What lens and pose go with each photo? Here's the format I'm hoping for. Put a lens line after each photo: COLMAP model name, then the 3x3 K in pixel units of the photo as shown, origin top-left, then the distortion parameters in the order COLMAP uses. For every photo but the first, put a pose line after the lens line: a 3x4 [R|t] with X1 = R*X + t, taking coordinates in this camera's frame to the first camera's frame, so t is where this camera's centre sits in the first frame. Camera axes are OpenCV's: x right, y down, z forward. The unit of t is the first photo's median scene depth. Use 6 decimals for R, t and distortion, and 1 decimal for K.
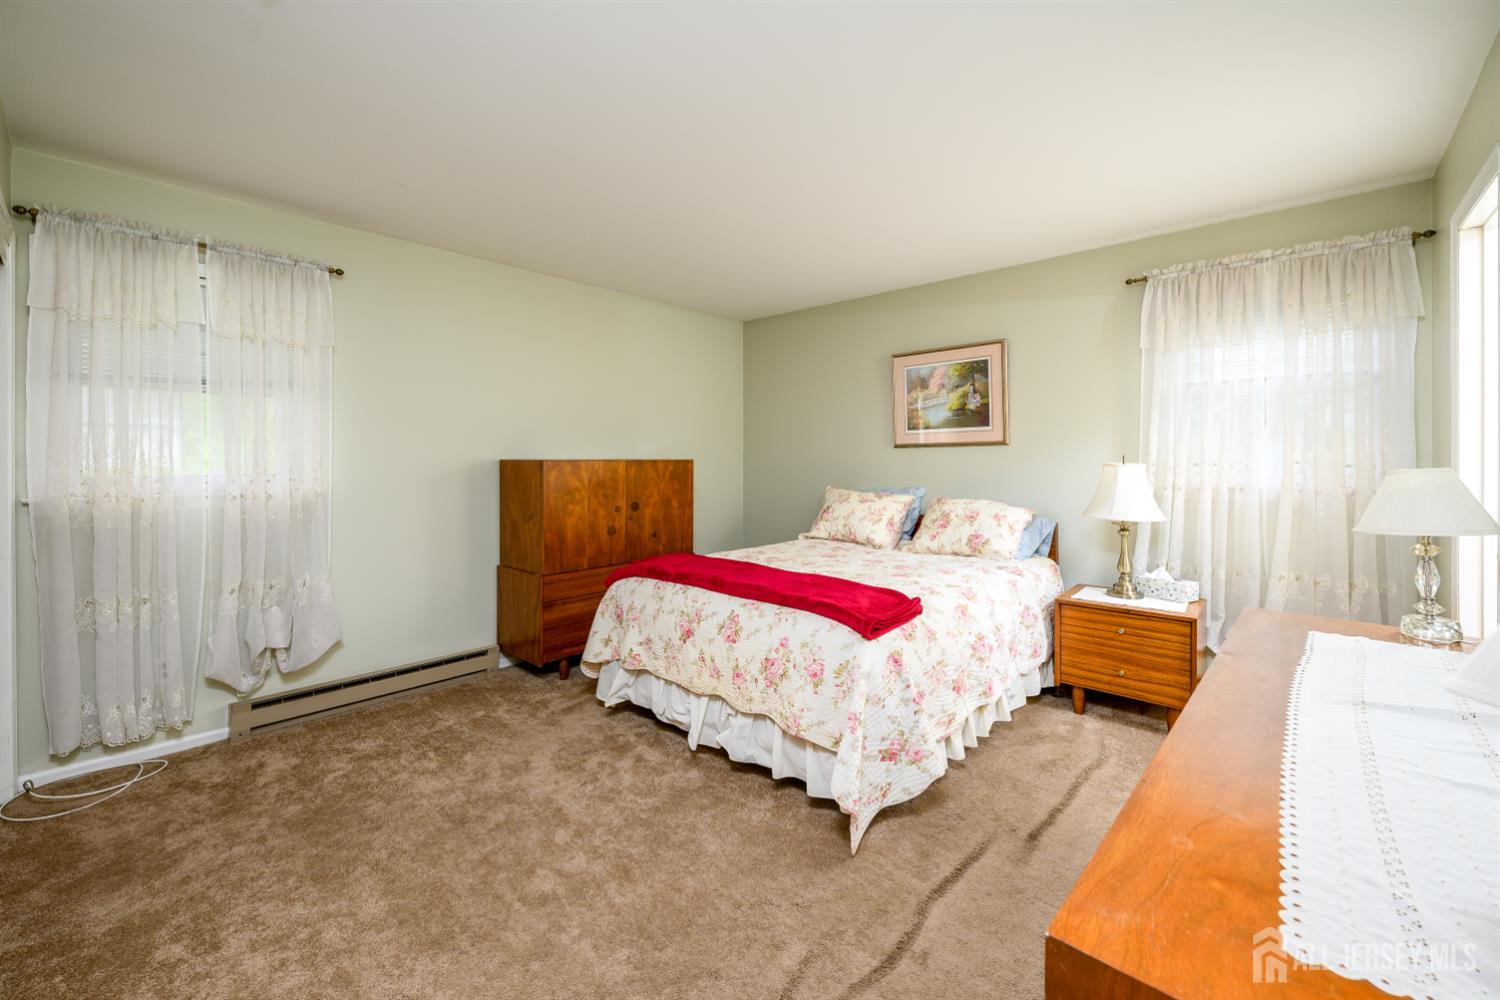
lens RADIAL K [[614.4, 0, 750.7], [0, 614.4, 456.6], [0, 0, 1]] dist [-0.002091, -0.000274]
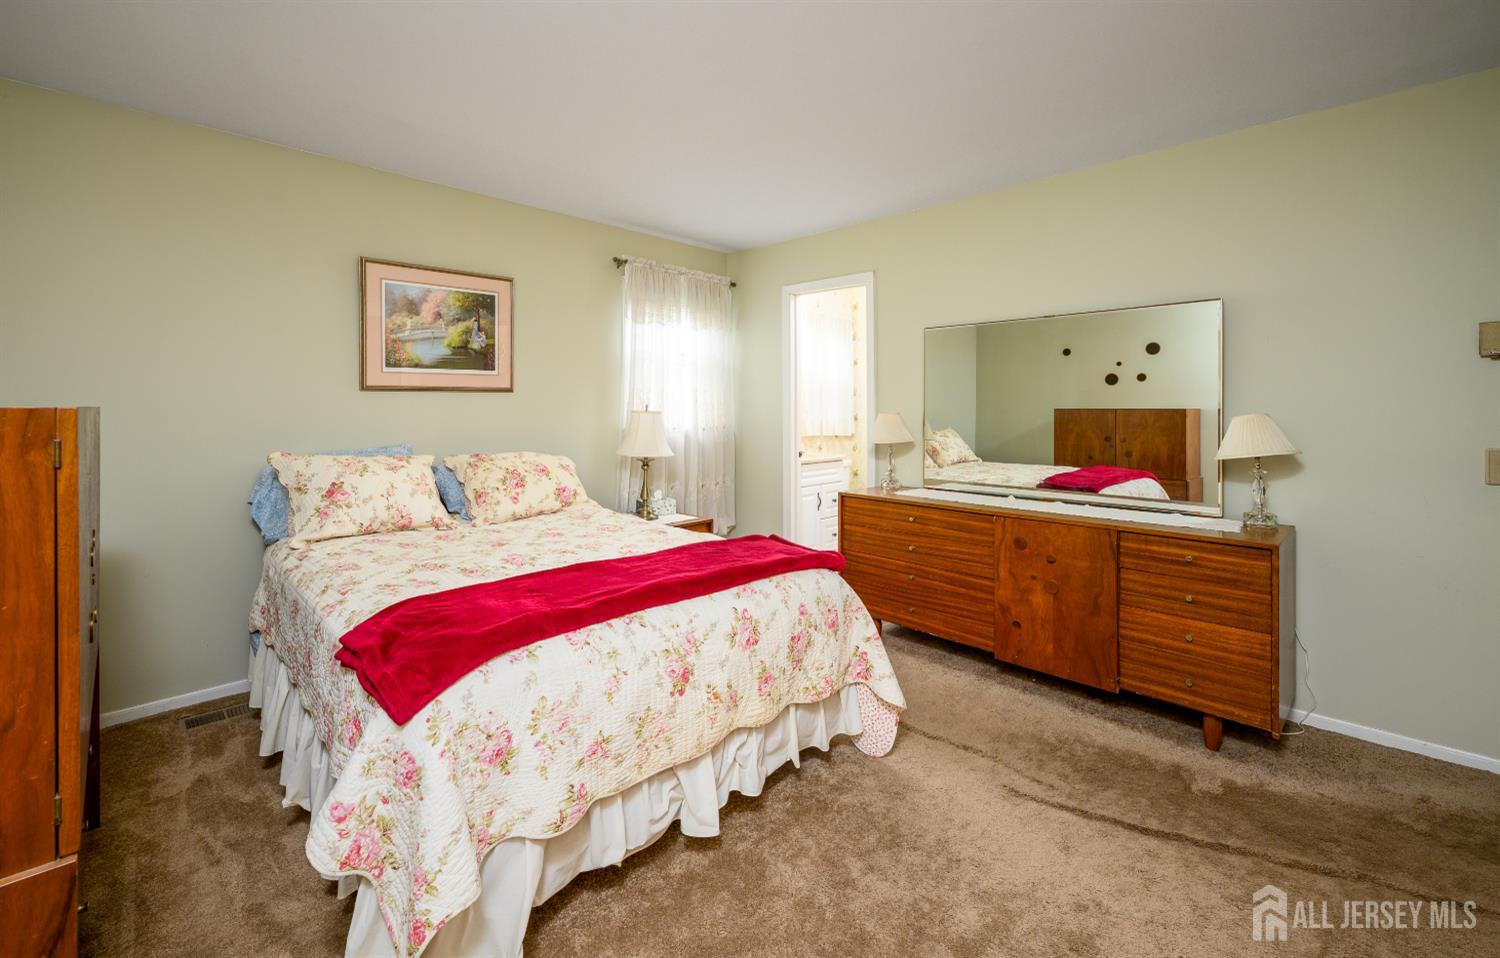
lens RADIAL K [[605.4, 0, 746.2], [0, 605.4, 407.7], [0, 0, 1]] dist [0.000610, 0.000054]
pose [[0.062665, 0.001259, 0.998034, -0.480545], [-0.005669, 0.999984, -0.000905, 0.003609], [-0.998019, -0.005601, 0.062671, 0.587713]]
